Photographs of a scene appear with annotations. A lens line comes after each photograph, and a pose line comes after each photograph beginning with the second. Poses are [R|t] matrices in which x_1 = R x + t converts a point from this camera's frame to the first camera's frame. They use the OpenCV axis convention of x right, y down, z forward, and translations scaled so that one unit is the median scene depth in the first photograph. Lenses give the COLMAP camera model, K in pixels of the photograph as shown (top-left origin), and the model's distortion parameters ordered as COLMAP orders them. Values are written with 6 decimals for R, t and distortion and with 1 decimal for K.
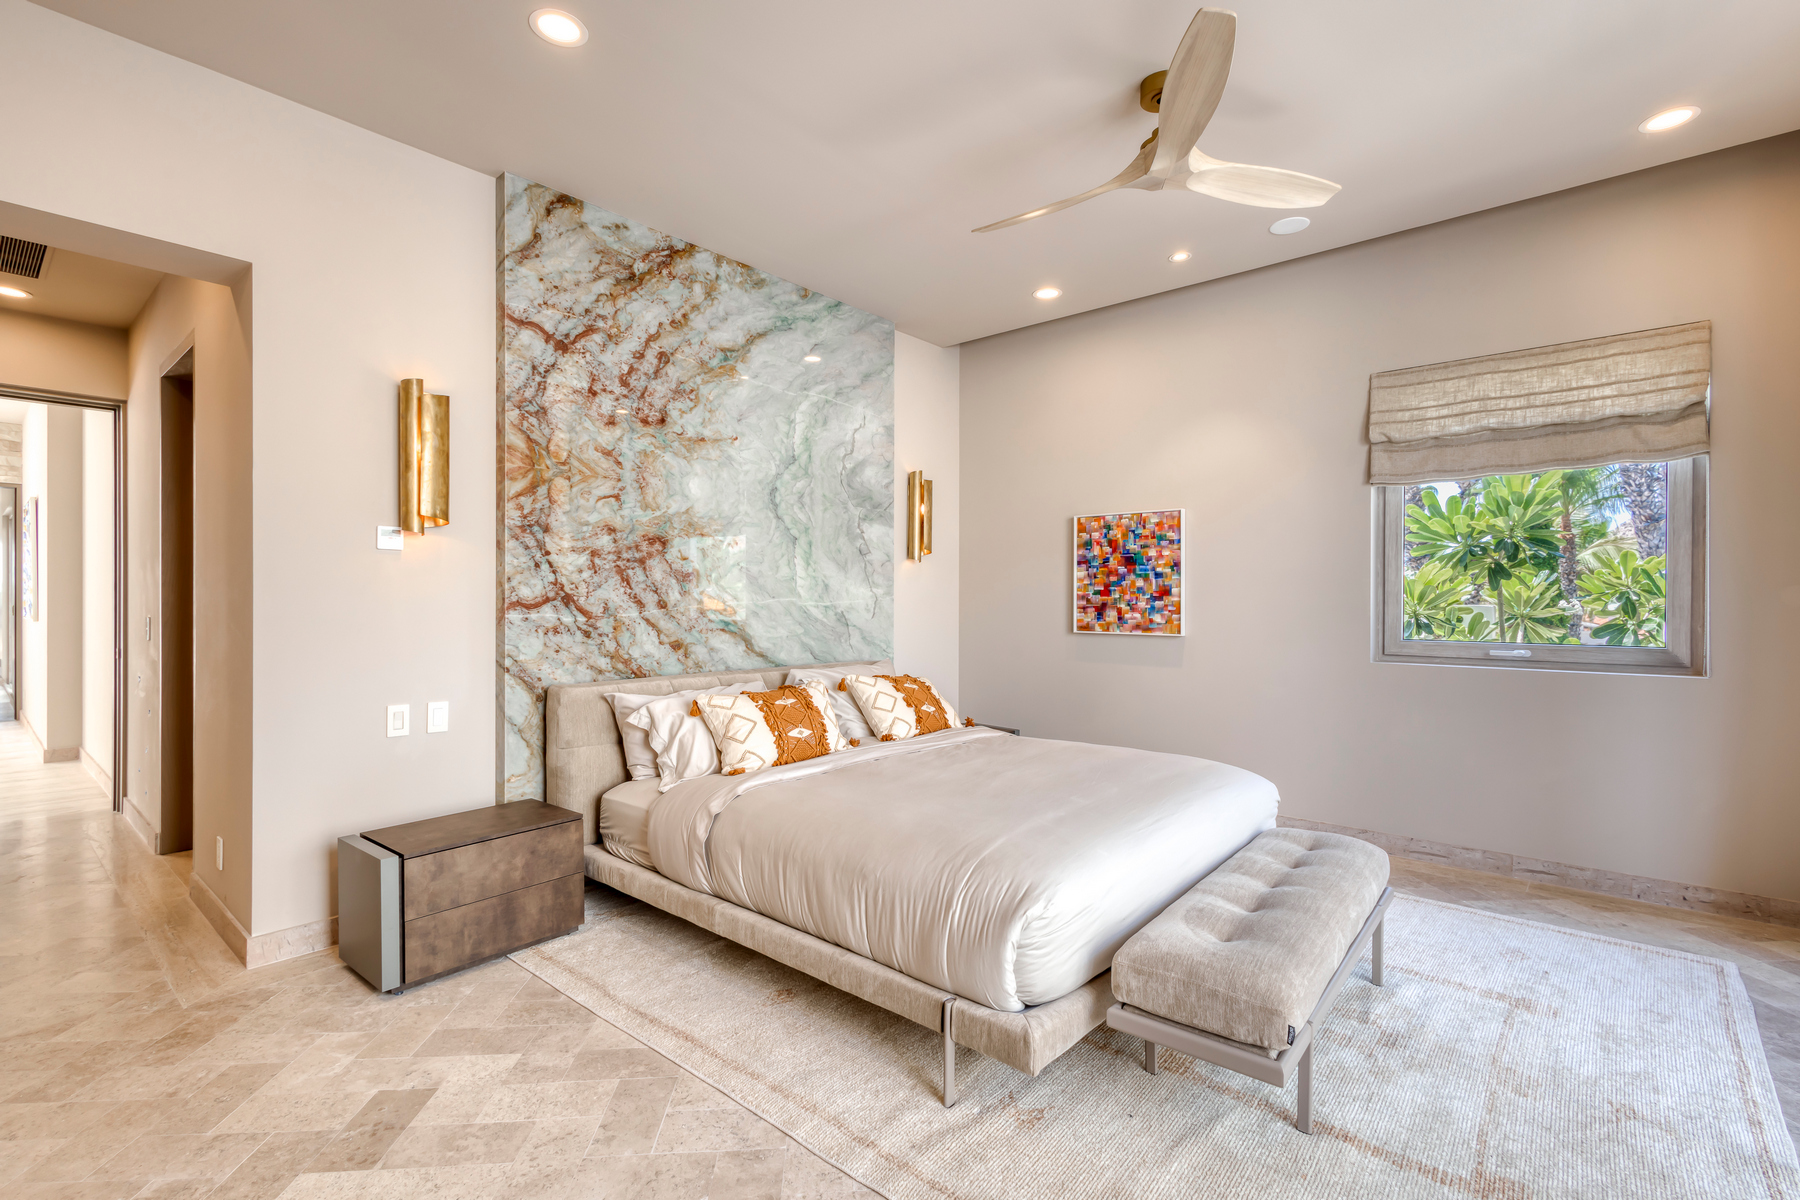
lens RADIAL K [[821.2, 0, 898.8], [0, 821.2, 602.0], [0, 0, 1]] dist [0.008886, 0.000097]
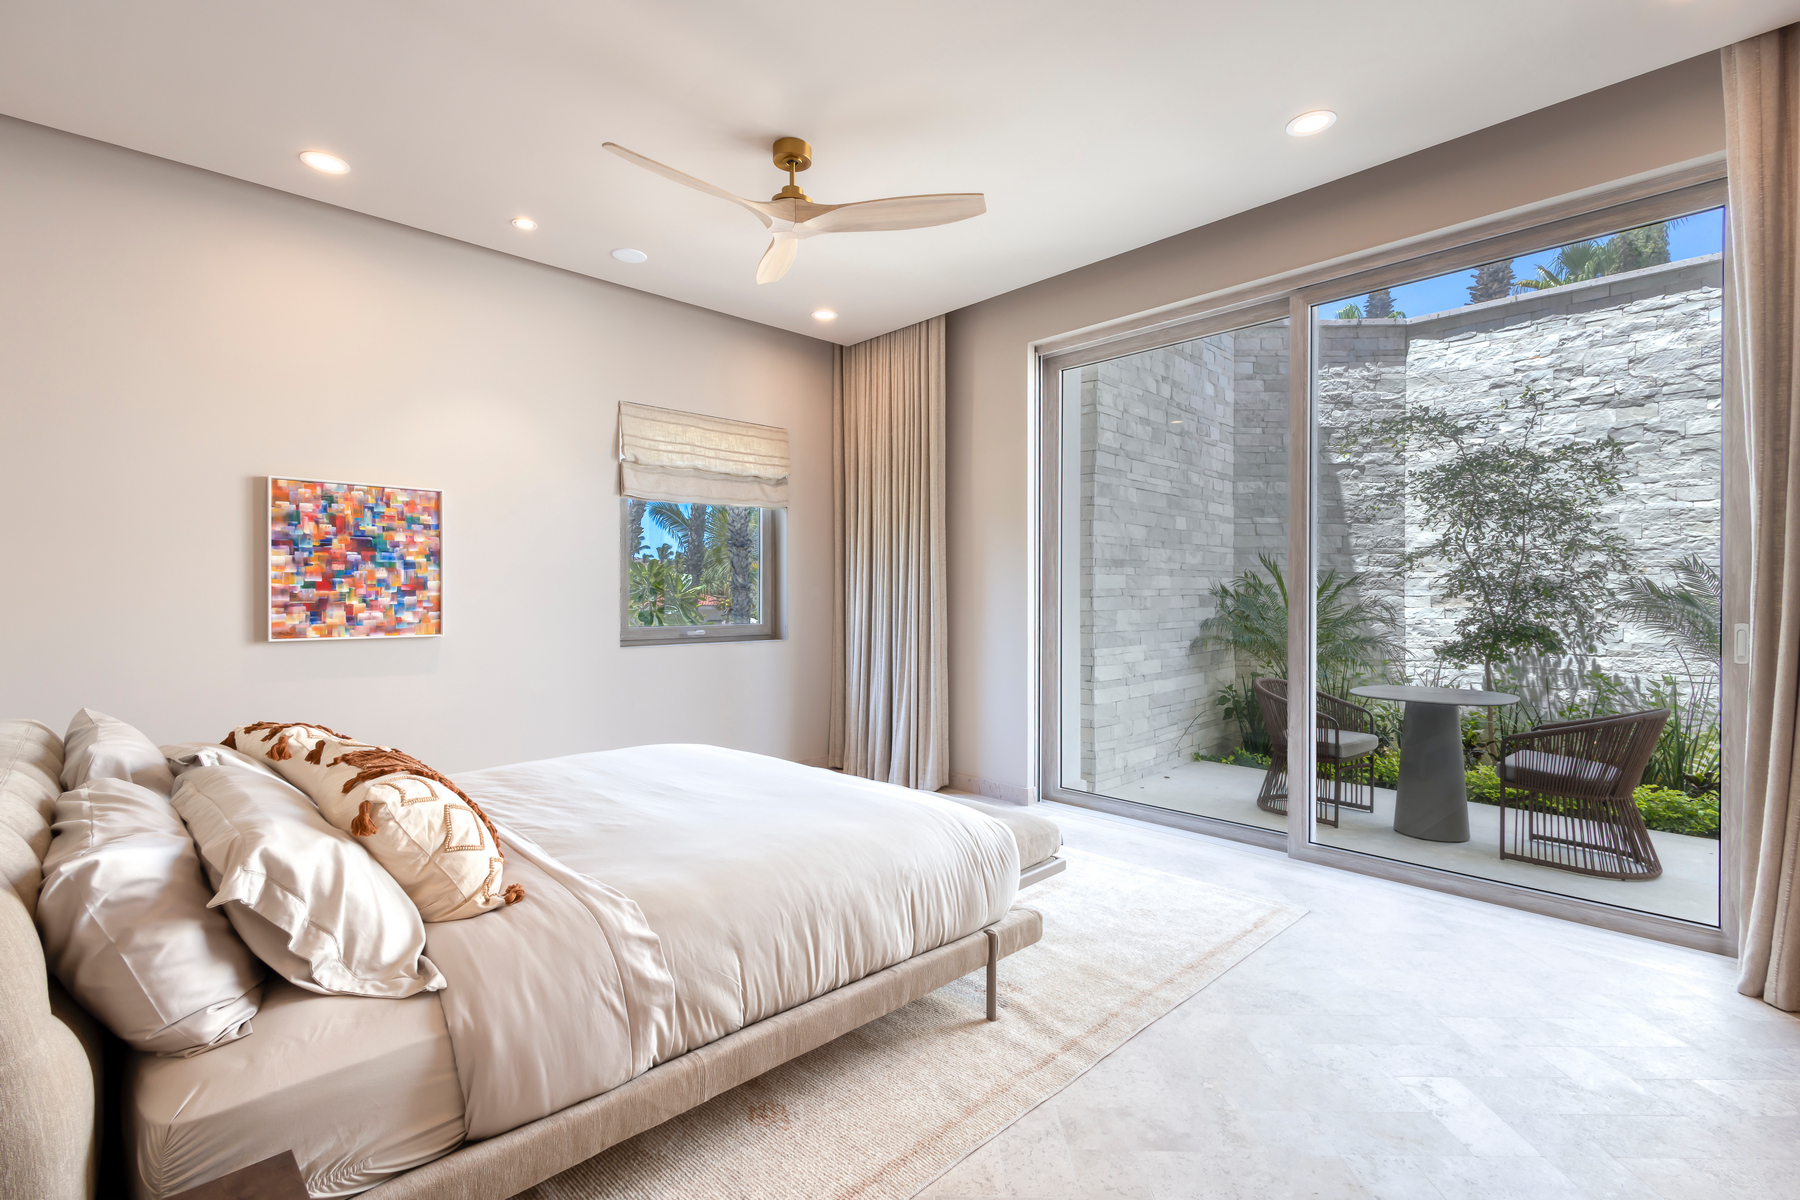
lens RADIAL K [[821.2, 0, 902.1], [0, 821.2, 600.3], [0, 0, 1]] dist [0.008886, 0.000097]
pose [[0.083741, -0.010529, 0.996432, -0.104893], [0.003140, 0.999942, 0.010302, -0.000894], [-0.996483, 0.002266, 0.083769, 0.095291]]
